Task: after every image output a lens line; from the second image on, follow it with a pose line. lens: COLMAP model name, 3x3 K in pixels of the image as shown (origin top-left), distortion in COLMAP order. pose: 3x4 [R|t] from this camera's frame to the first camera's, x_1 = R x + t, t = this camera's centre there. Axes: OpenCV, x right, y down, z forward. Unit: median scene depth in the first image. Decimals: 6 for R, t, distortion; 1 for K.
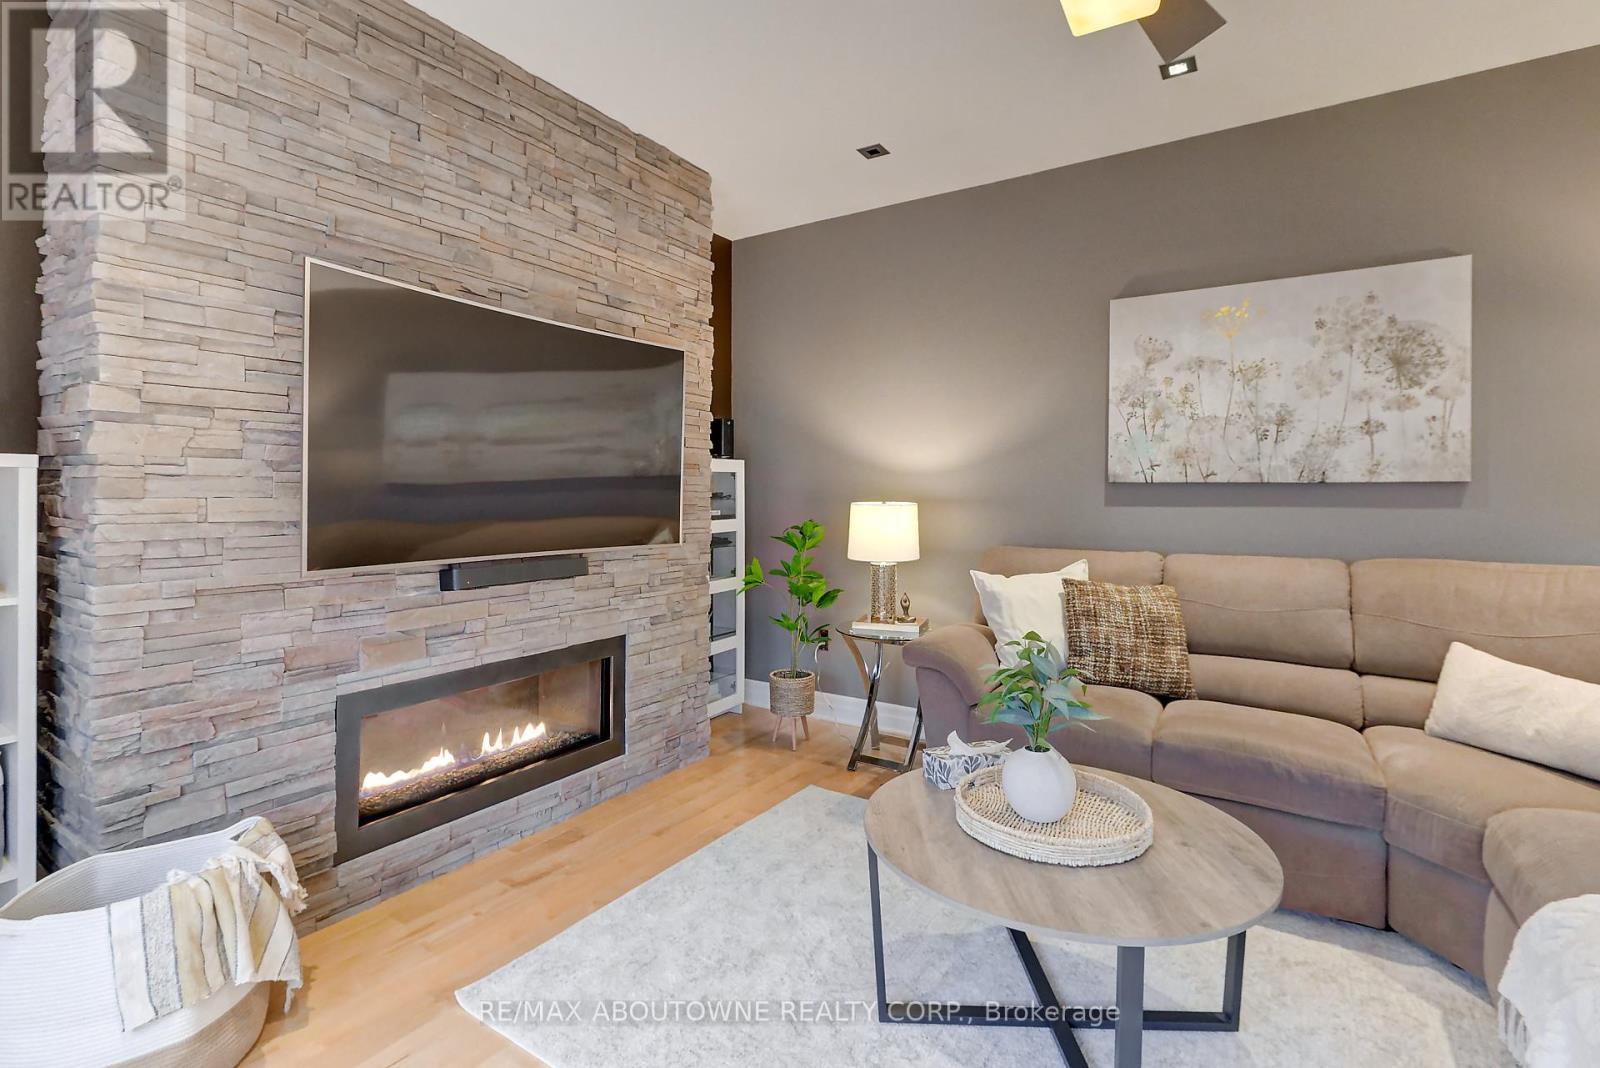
lens RADIAL K [[745.5, 0, 784.5], [0, 745.5, 485.5], [0, 0, 1]] dist [-0.001577, -0.000174]
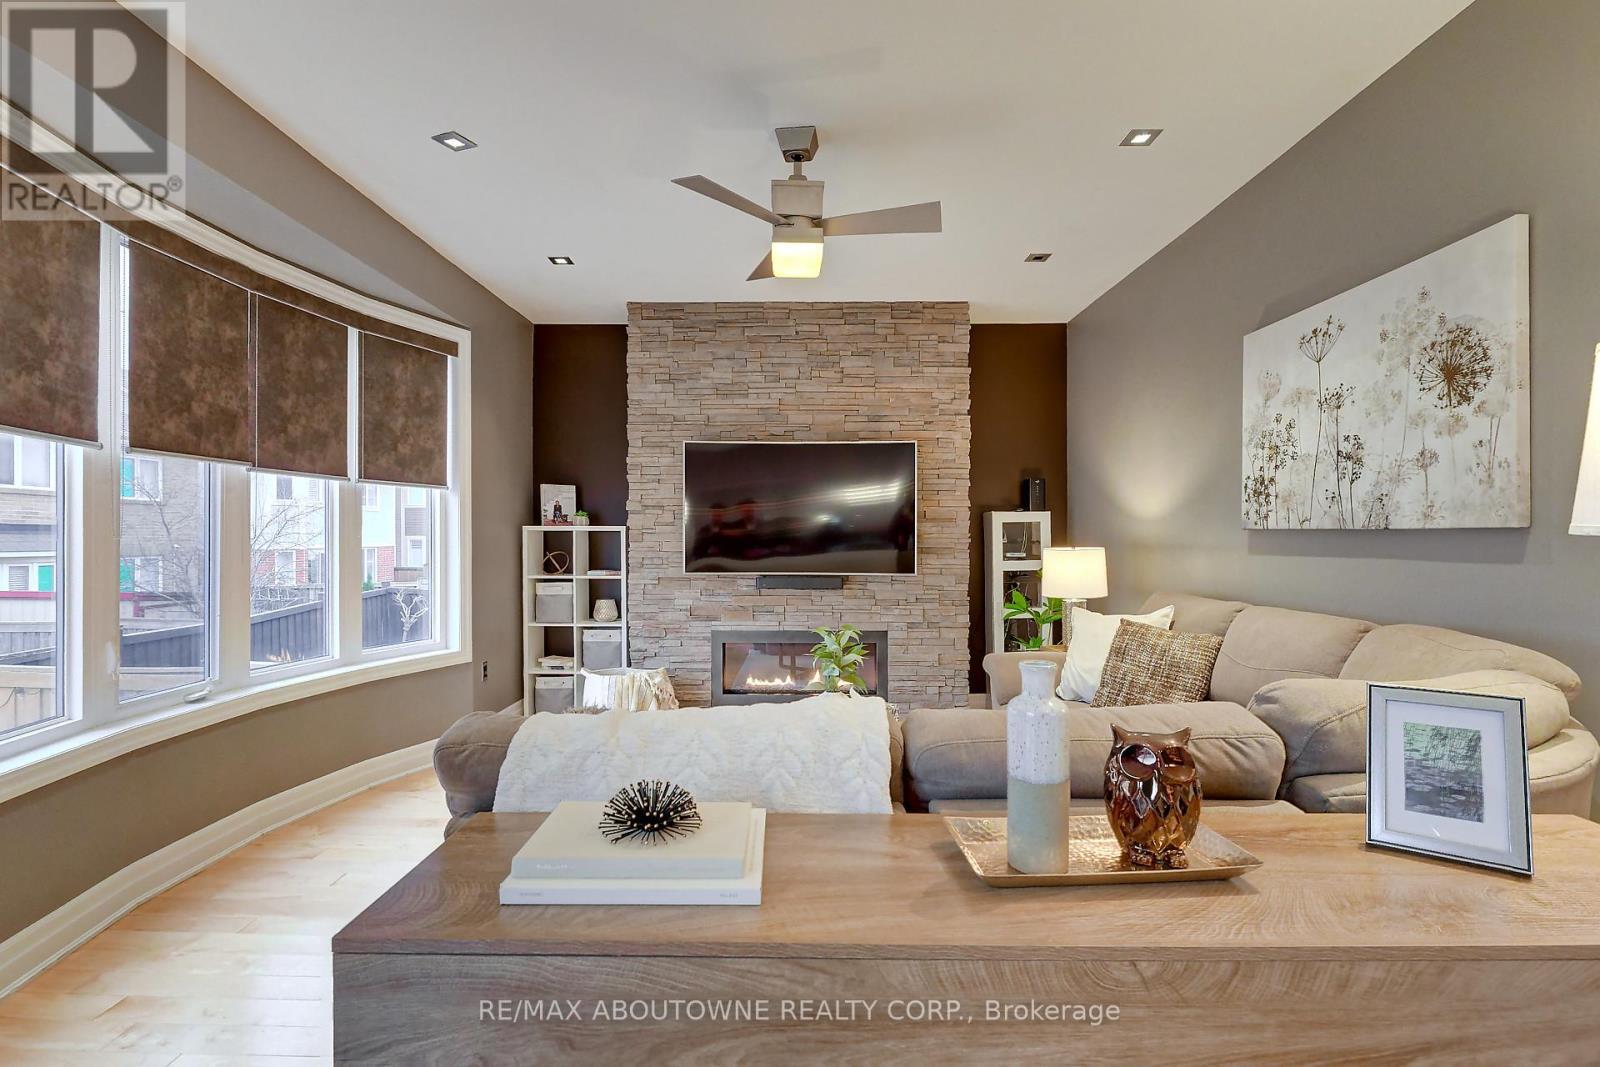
lens RADIAL K [[754.4, 0, 800.0], [0, 754.4, 533.5], [0, 0, 1]] dist [0.001273, -0.000273]
pose [[0.536144, -0.003720, -0.844119, 1.119620], [0.010746, 0.999939, 0.002419, -0.008454], [0.844058, -0.010368, 0.536151, 0.011570]]
